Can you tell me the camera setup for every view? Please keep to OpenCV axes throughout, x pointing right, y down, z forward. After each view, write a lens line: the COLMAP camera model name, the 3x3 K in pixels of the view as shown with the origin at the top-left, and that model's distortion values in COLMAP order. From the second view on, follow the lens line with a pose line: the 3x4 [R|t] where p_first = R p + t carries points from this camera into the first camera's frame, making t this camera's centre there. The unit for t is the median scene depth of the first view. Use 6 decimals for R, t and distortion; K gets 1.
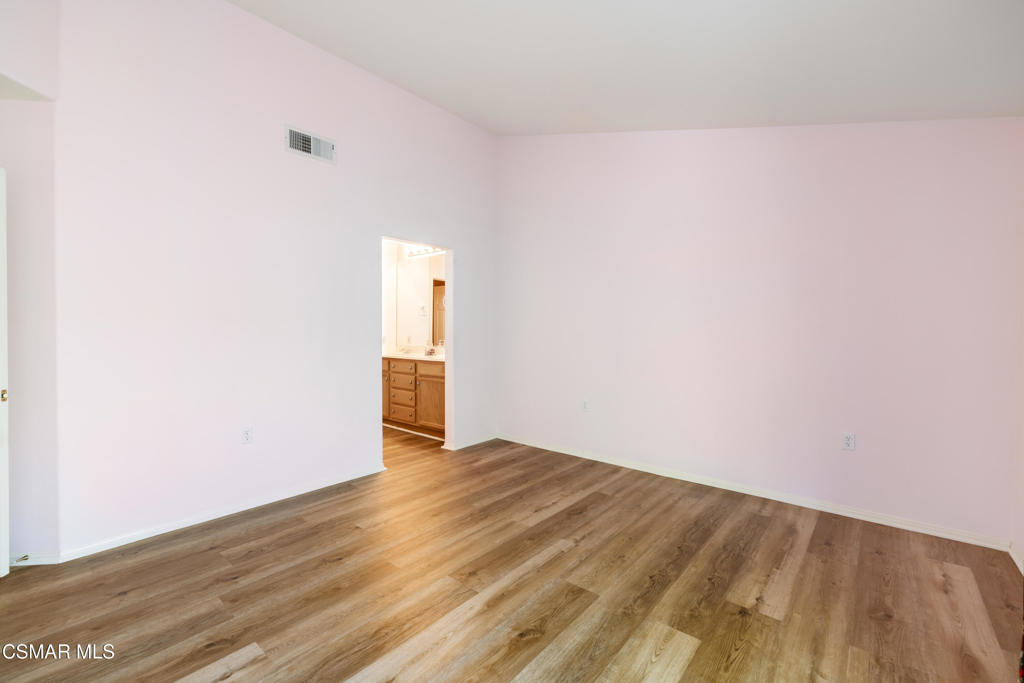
lens RADIAL K [[427.9, 0, 521.8], [0, 427.9, 347.3], [0, 0, 1]] dist [-0.000122, -0.000244]
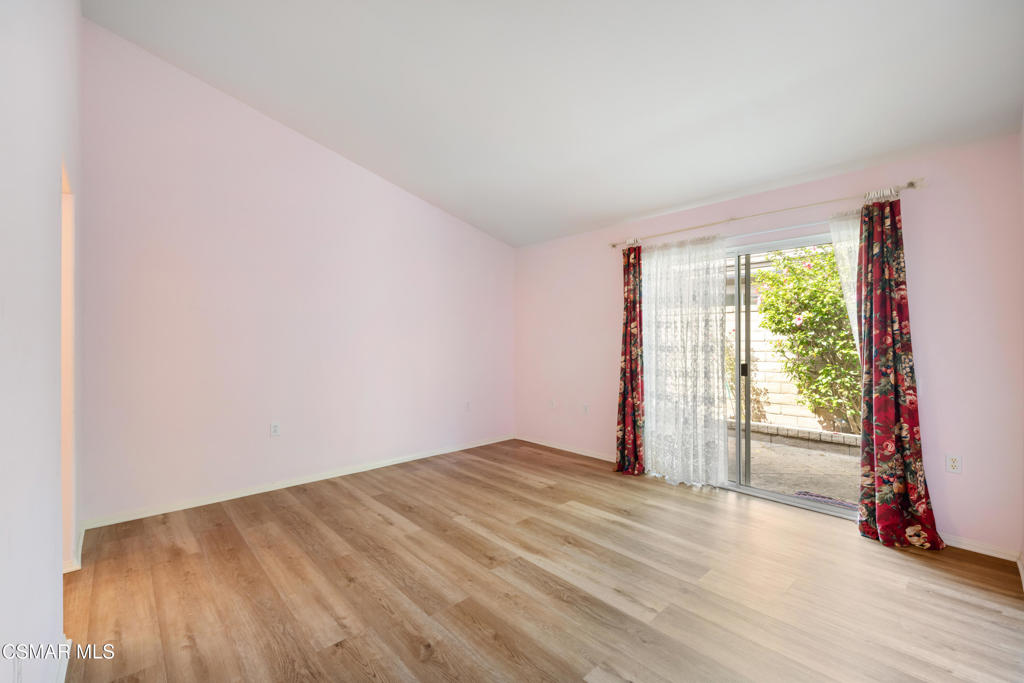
lens RADIAL K [[427.9, 0, 519.3], [0, 427.9, 336.2], [0, 0, 1]] dist [-0.000122, -0.000244]
pose [[0.135597, 0.002934, 0.990760, -0.819112], [0.047100, 0.998846, -0.009404, -0.016662], [-0.989644, 0.047940, 0.135302, 0.519536]]
